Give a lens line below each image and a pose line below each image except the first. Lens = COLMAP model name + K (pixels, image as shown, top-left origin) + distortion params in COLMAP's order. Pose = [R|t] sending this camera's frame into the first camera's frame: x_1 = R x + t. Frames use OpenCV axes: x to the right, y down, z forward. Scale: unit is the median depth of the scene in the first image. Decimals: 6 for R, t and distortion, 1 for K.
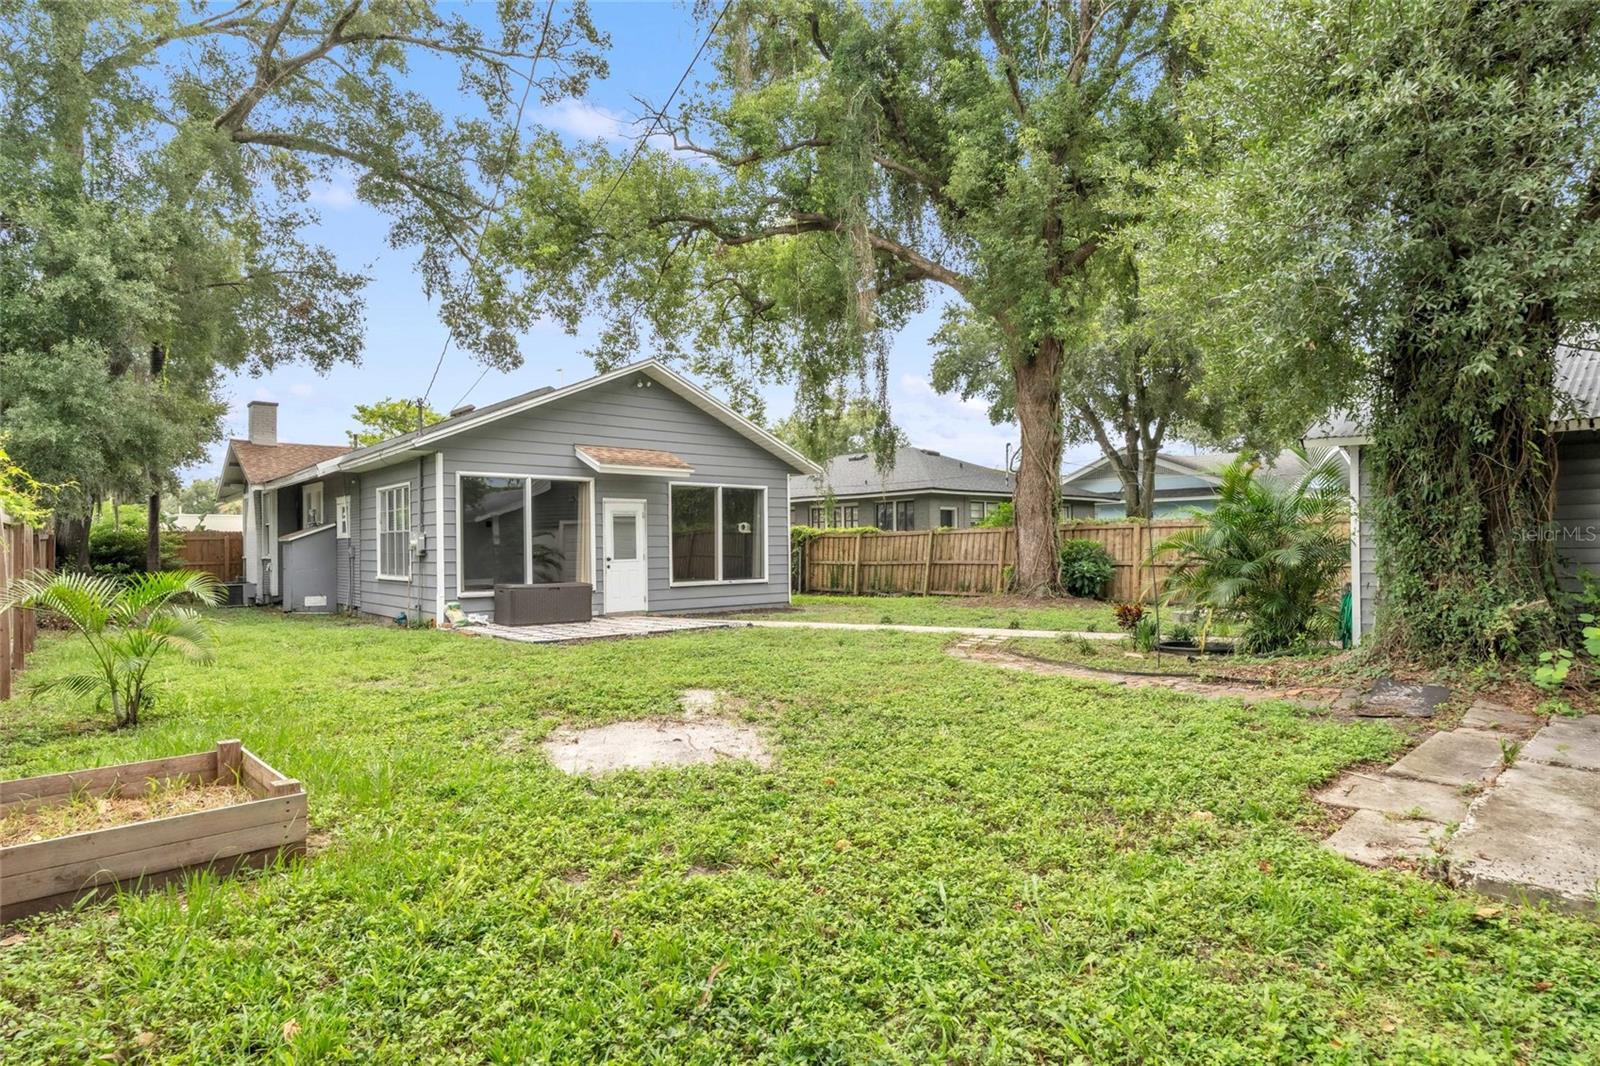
lens RADIAL K [[851.2, 0, 801.1], [0, 851.2, 541.5], [0, 0, 1]] dist [-0.000590, -0.001119]
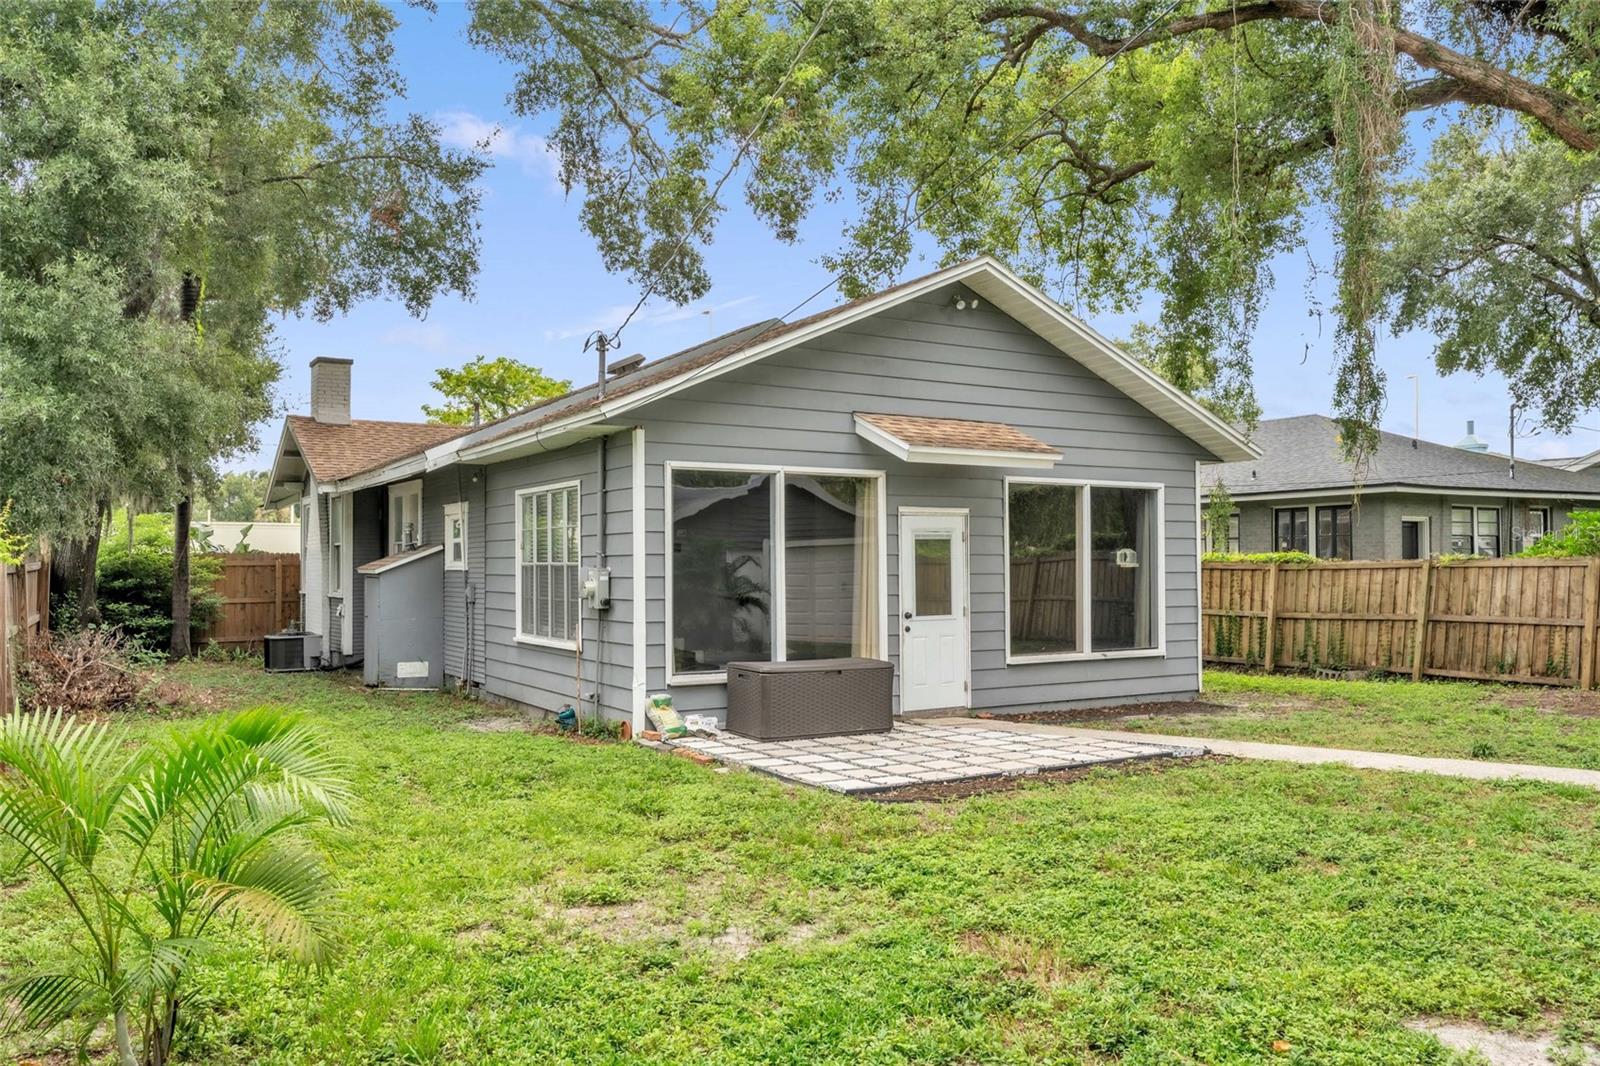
lens RADIAL K [[1230.8, 0, 797.2], [0, 1230.8, 551.2], [0, 0, 1]] dist [0.000403, 0.010916]
pose [[0.983098, 0.005547, -0.182995, -0.126105], [-0.006754, 0.999959, -0.005972, -0.013803], [0.182955, 0.007107, 0.983096, 0.157995]]
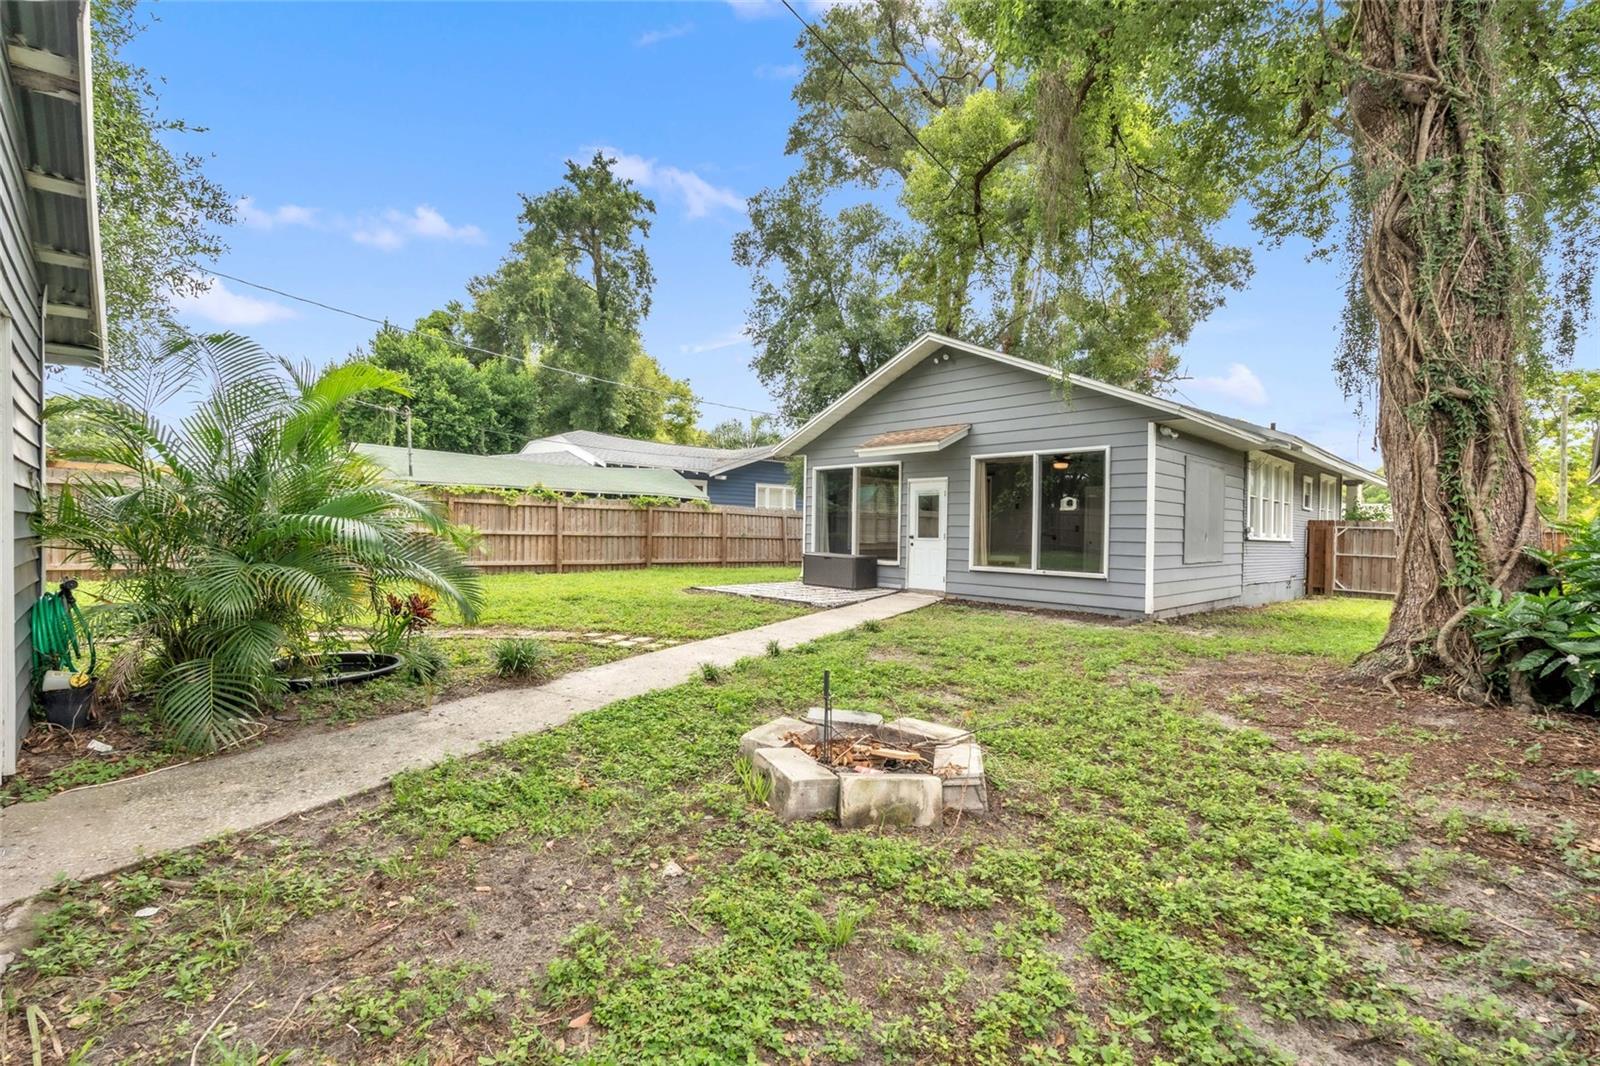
lens RADIAL K [[724.3, 0, 801.9], [0, 724.3, 536.9], [0, 0, 1]] dist [0.000053, 0.000101]
pose [[0.026328, 0.038242, -0.998922, 0.558562], [0.001917, 0.999264, 0.038306, -0.011665], [0.999652, -0.002924, 0.026235, 0.710737]]
